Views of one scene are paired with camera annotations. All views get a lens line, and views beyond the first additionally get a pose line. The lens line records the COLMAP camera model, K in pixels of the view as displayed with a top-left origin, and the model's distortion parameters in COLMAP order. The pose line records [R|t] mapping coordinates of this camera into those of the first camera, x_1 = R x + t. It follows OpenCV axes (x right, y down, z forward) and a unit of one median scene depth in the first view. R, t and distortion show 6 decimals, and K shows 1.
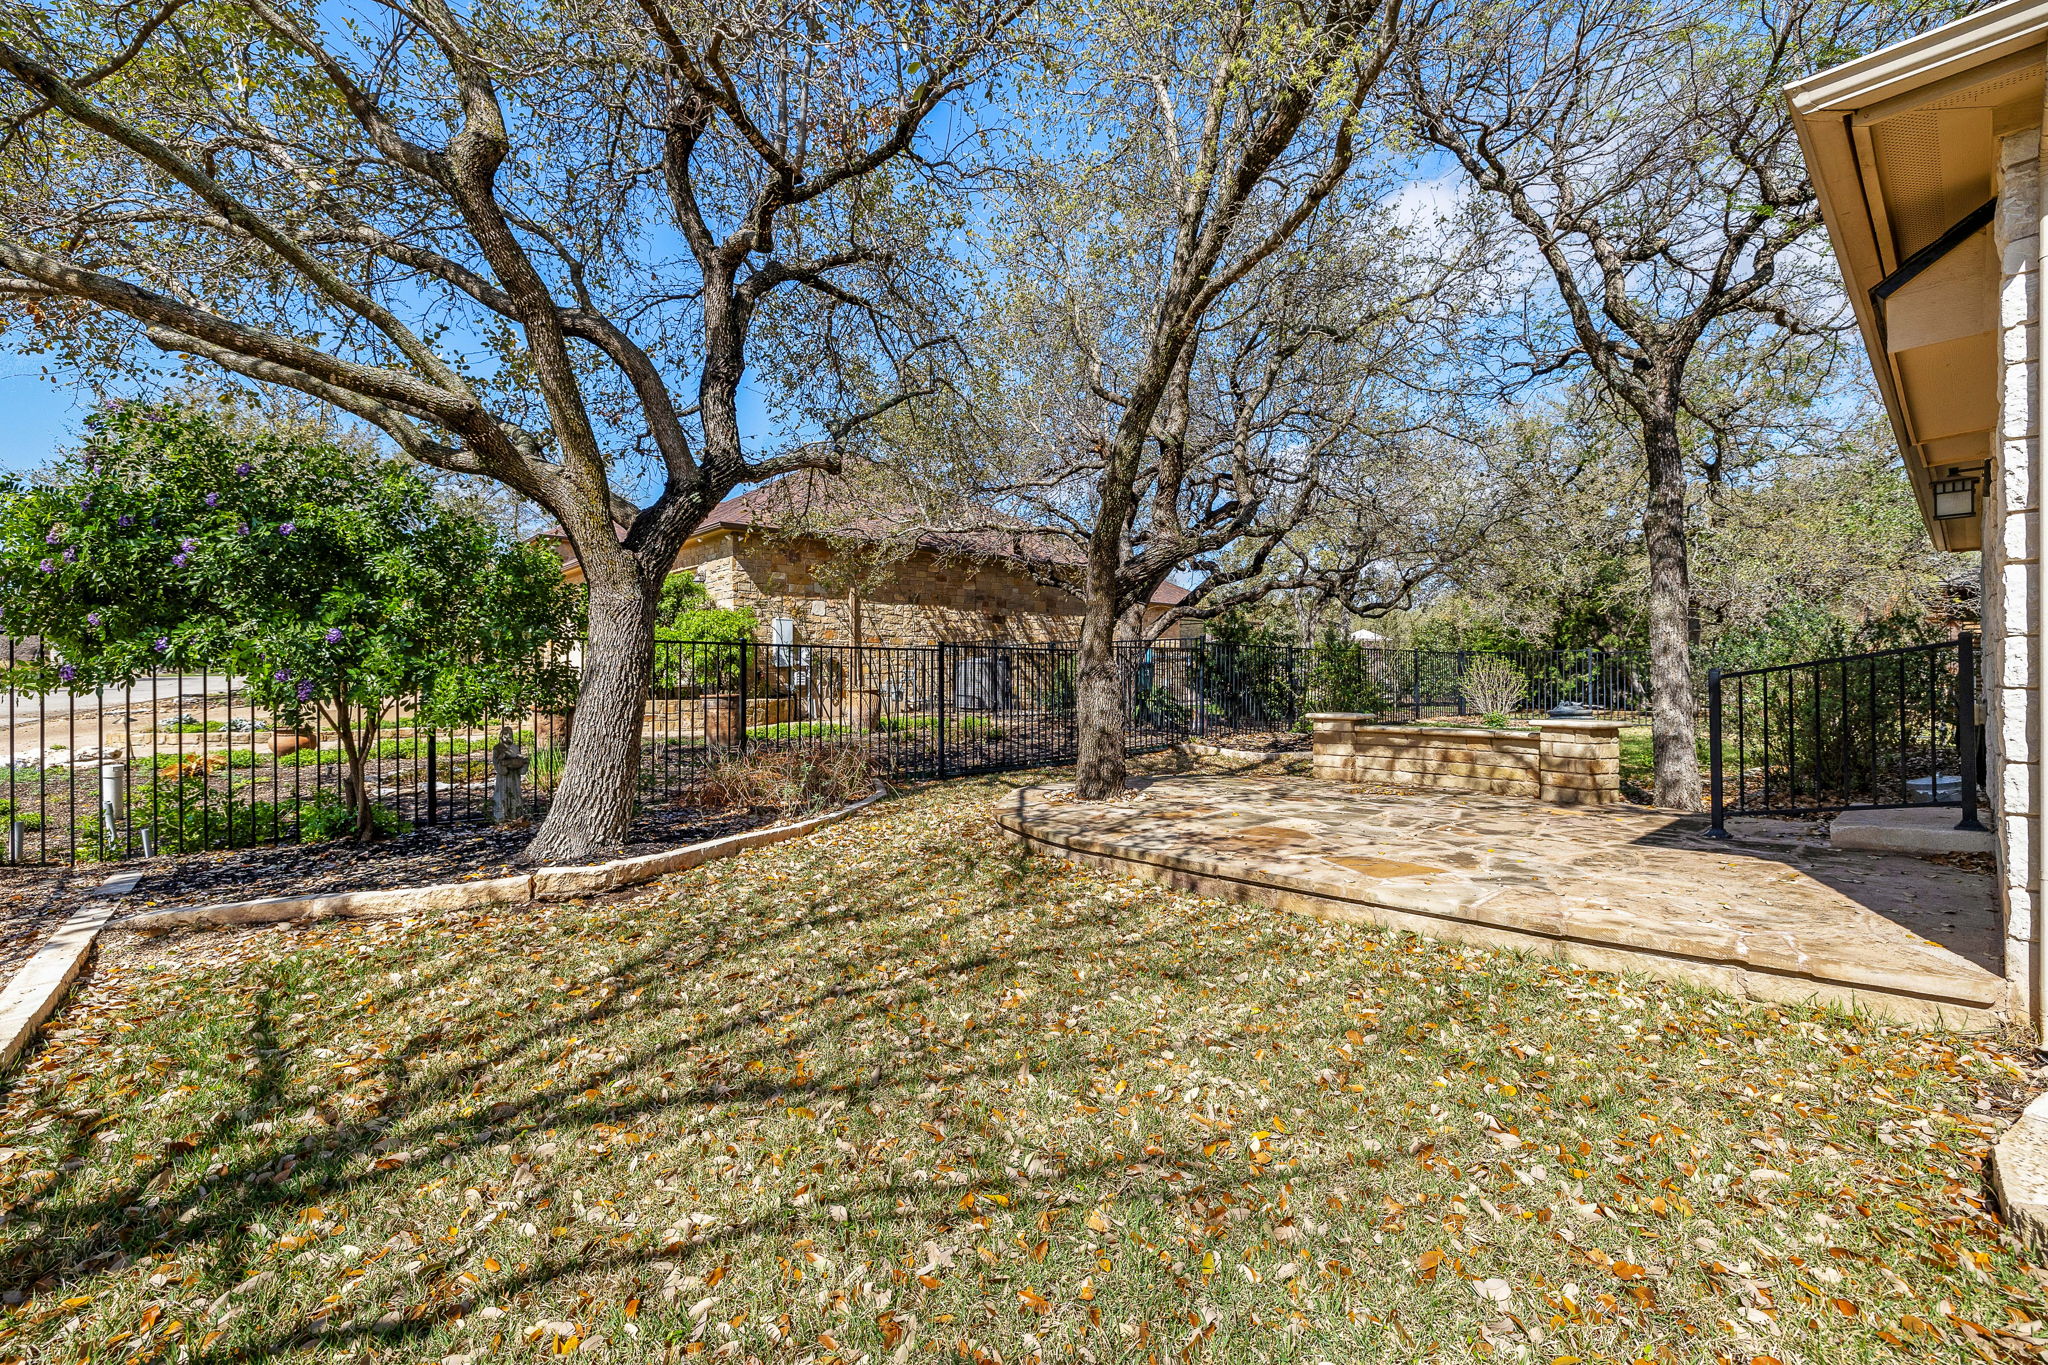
lens RADIAL K [[877.6, 0, 1024.0], [0, 877.6, 682.5], [0, 0, 1]] dist [0.000781, -0.000232]
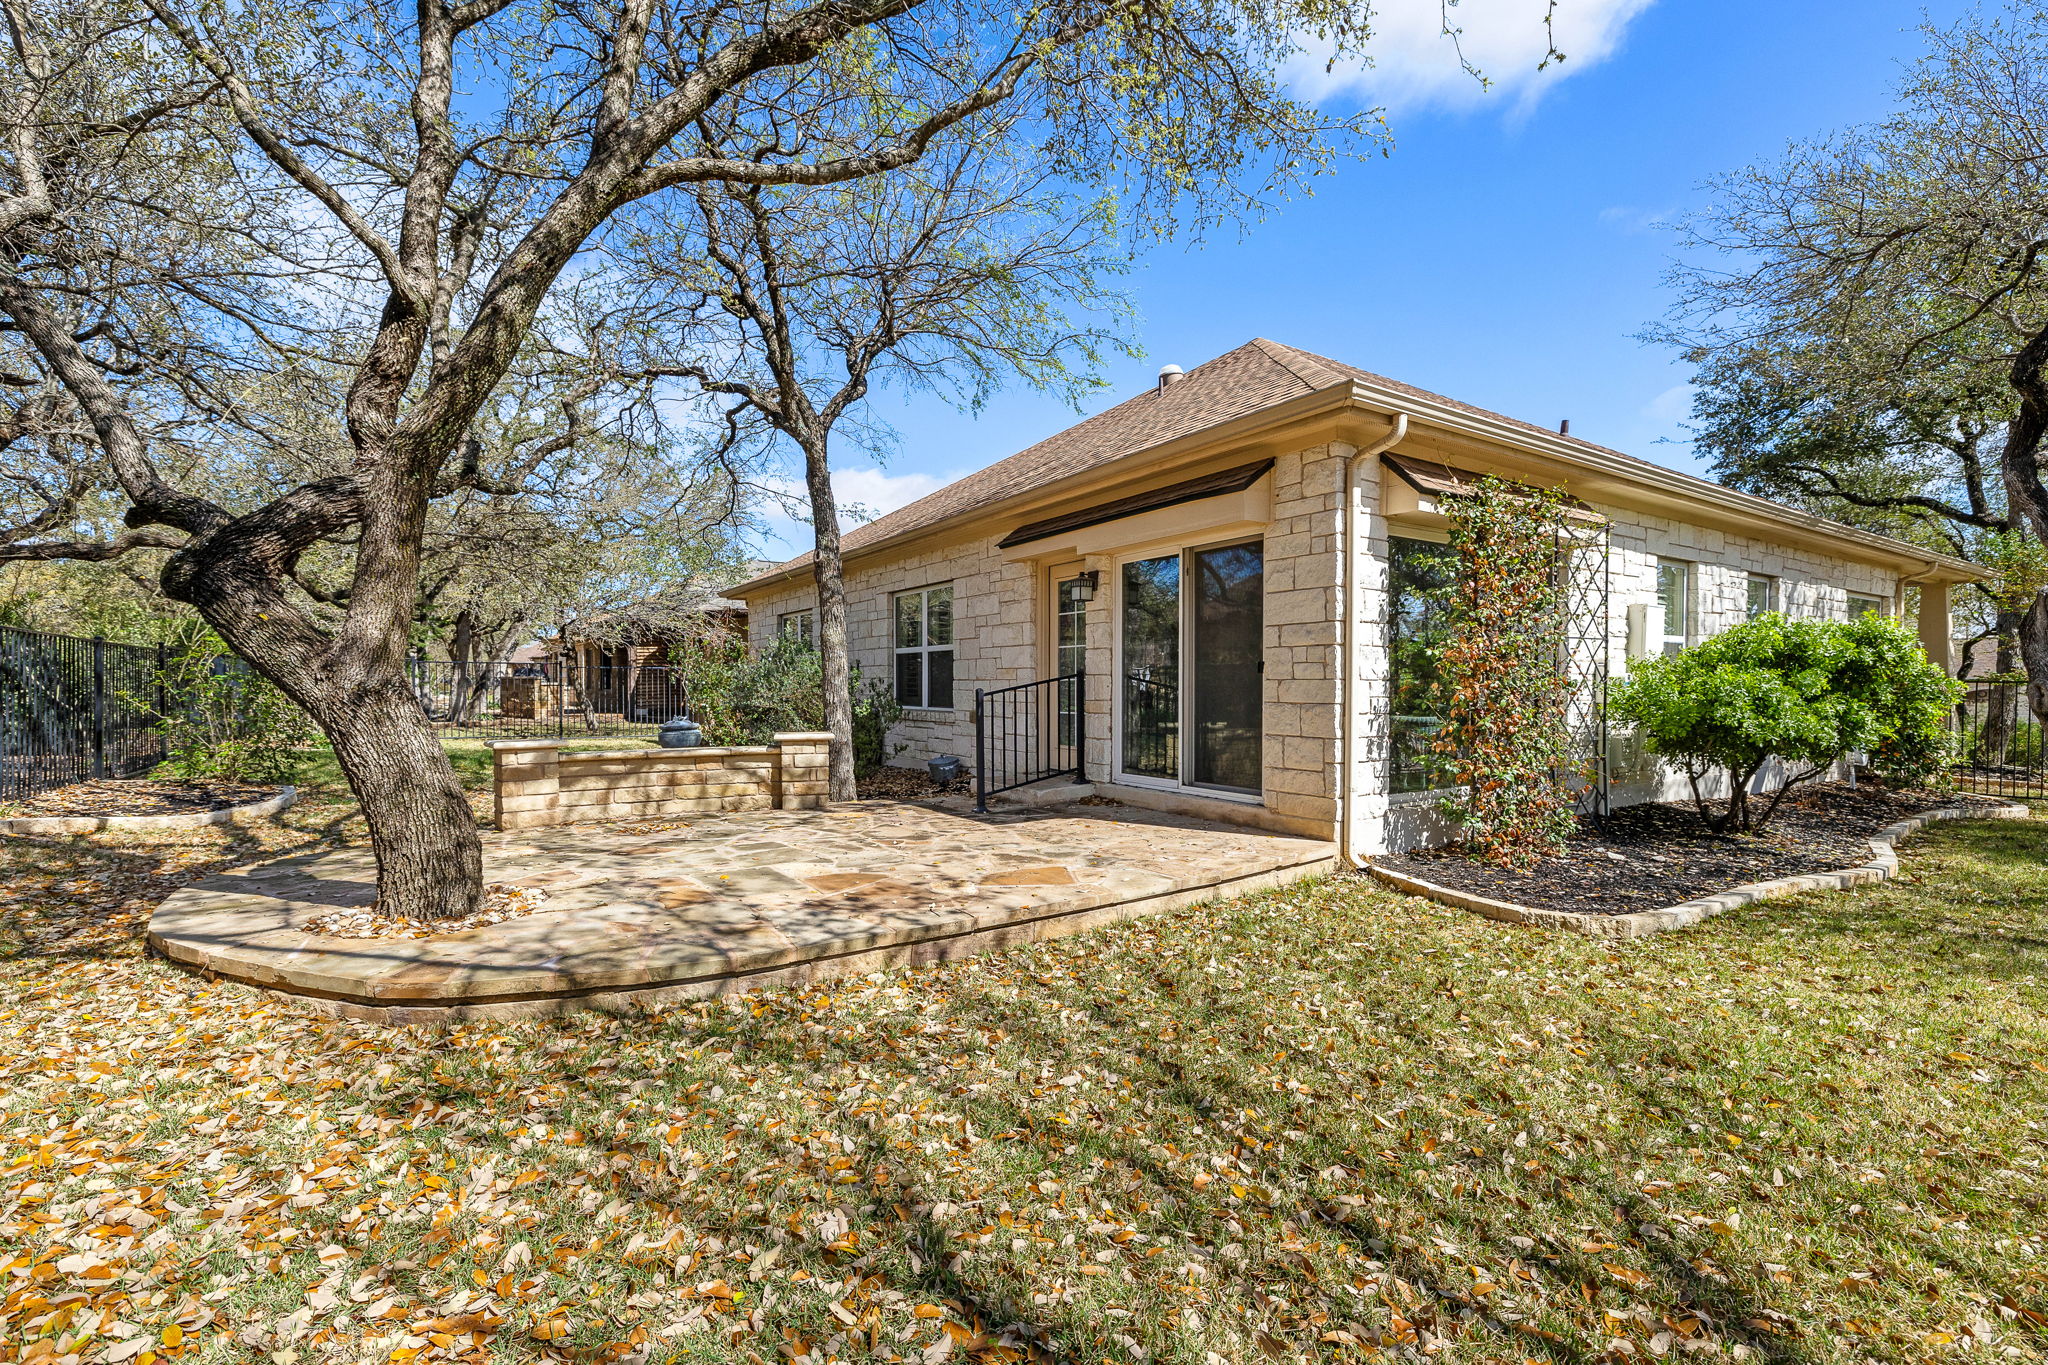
lens RADIAL K [[877.6, 0, 1024.0], [0, 877.6, 682.5], [0, 0, 1]] dist [0.000781, -0.000232]
pose [[0.154634, 0.009738, 0.987924, -0.374821], [0.002492, 0.999944, -0.010247, -0.007965], [-0.987969, 0.004046, 0.154601, 0.492709]]
